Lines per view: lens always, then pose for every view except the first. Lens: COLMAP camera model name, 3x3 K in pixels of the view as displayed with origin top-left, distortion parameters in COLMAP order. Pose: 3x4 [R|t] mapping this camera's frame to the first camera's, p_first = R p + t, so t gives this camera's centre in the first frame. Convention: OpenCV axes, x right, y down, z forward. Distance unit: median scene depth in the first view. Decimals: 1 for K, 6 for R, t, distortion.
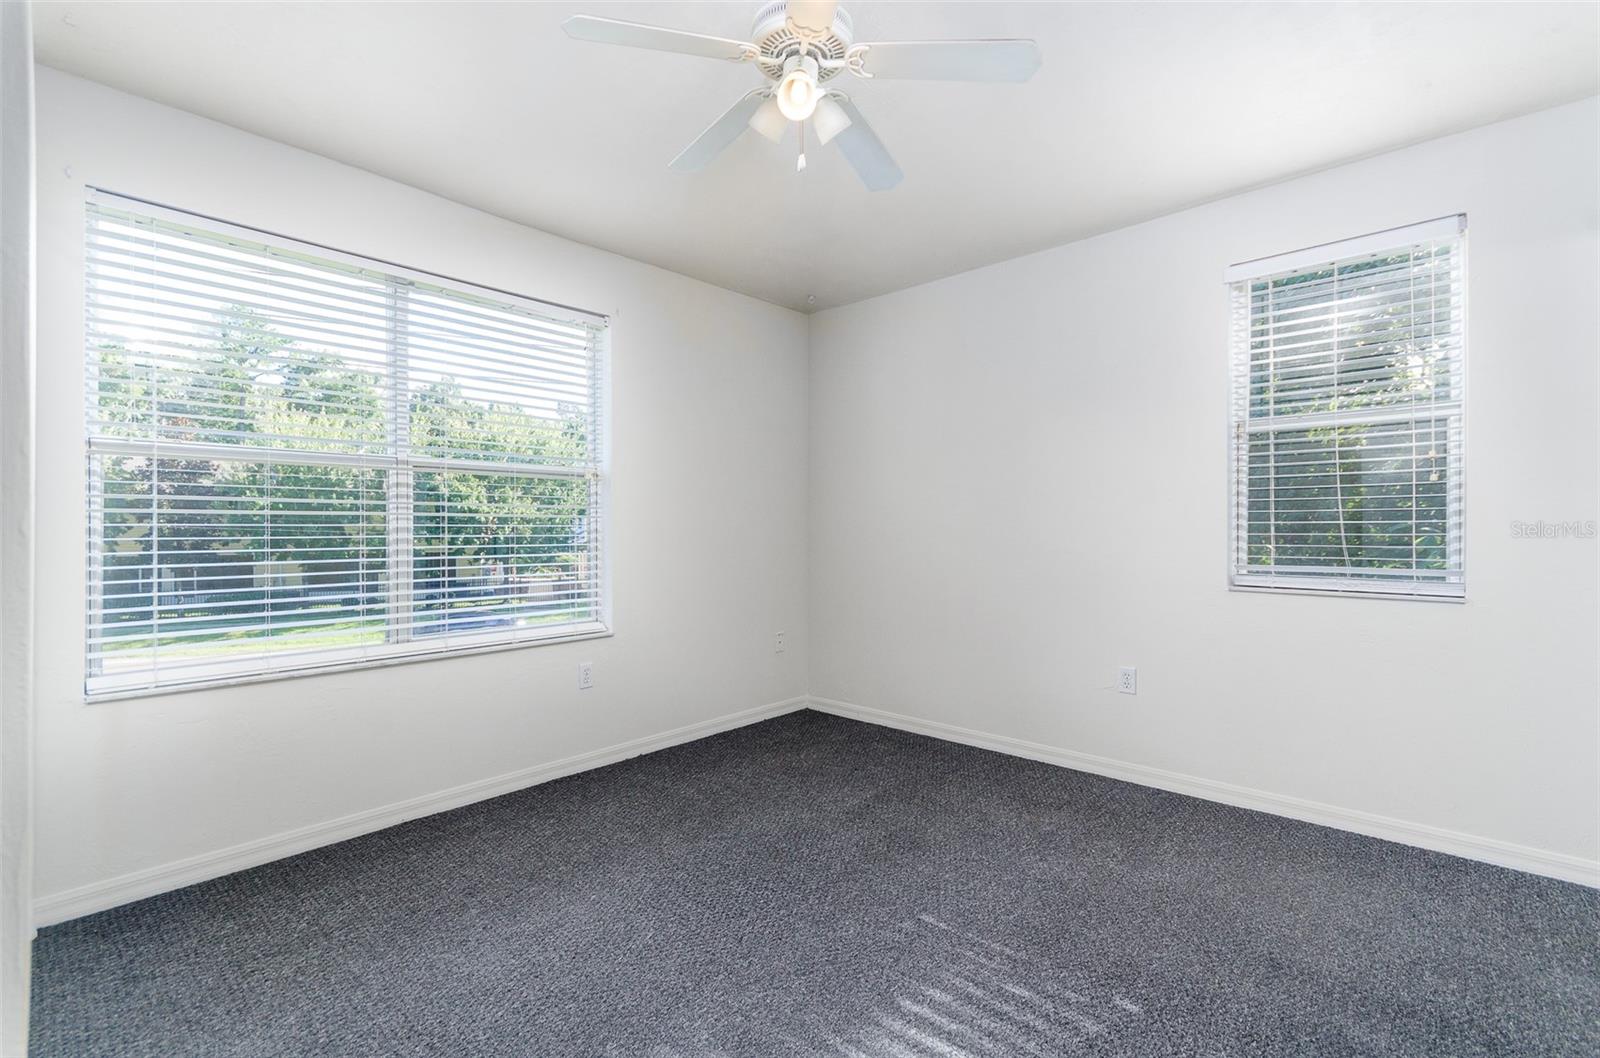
lens RADIAL K [[714.9, 0, 791.3], [0, 714.9, 532.1], [0, 0, 1]] dist [0.004351, -0.000856]
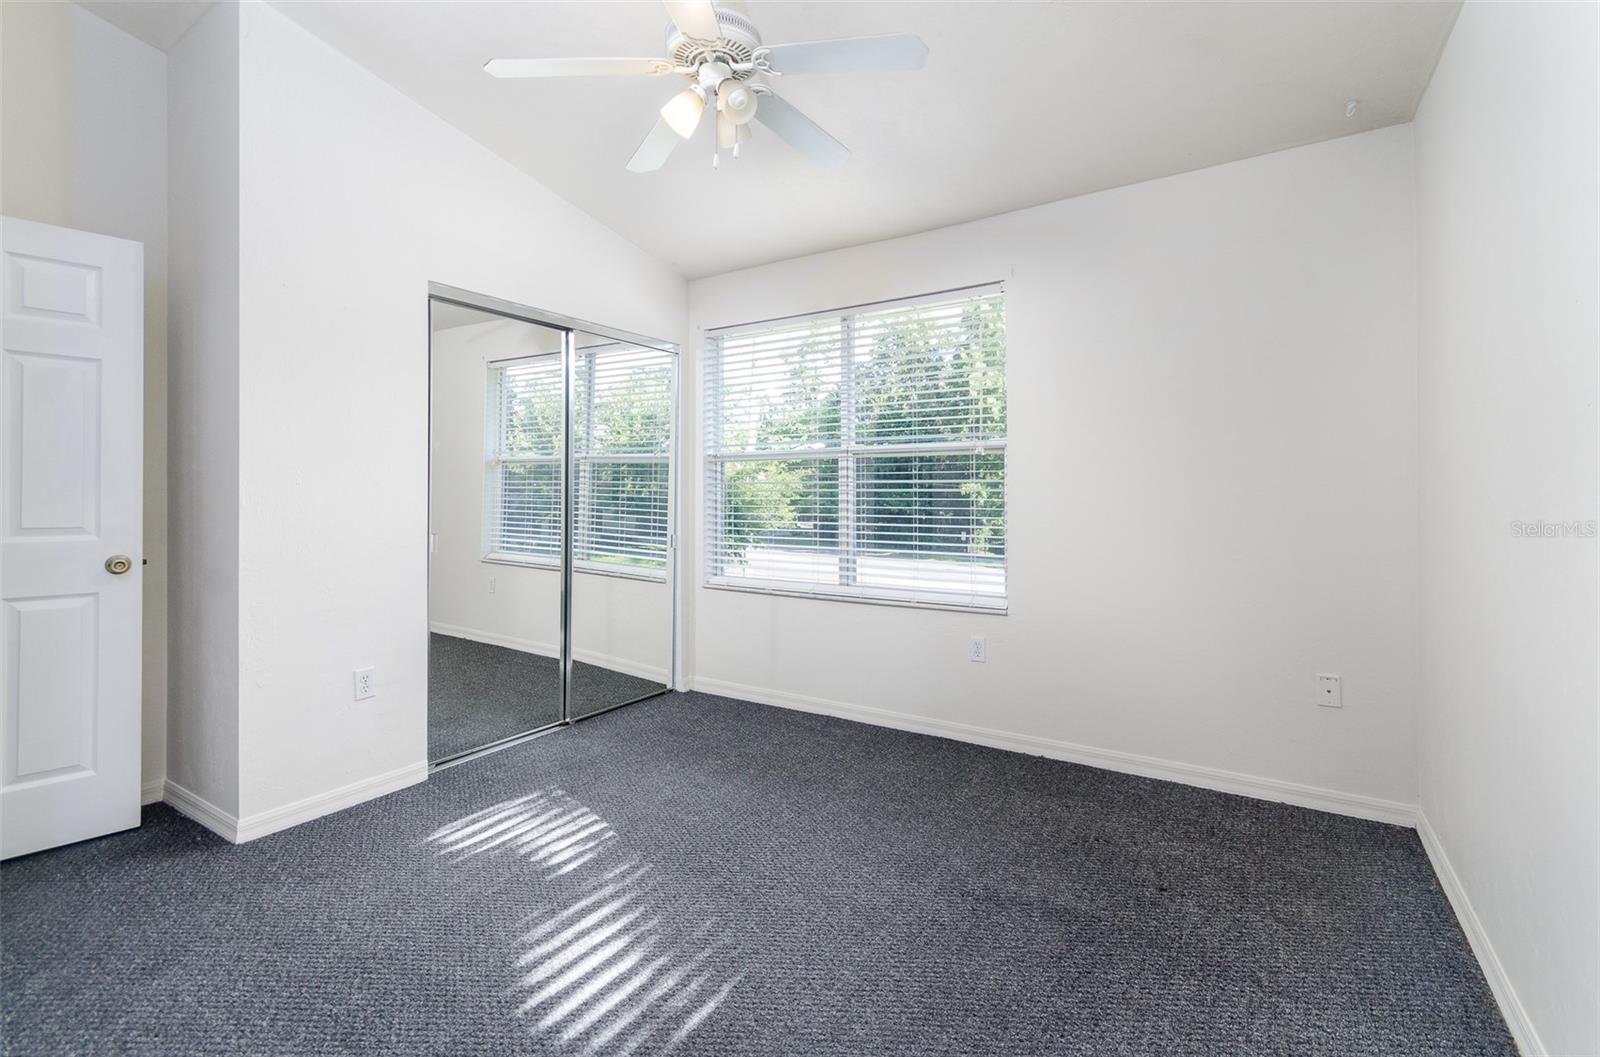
lens RADIAL K [[714.9, 0, 793.8], [0, 714.9, 515.4], [0, 0, 1]] dist [0.004351, -0.000856]
pose [[0.180866, 0.027451, -0.983125, 0.716165], [-0.012627, 0.999593, 0.025587, -0.010533], [0.983427, 0.007786, 0.181139, 0.626531]]
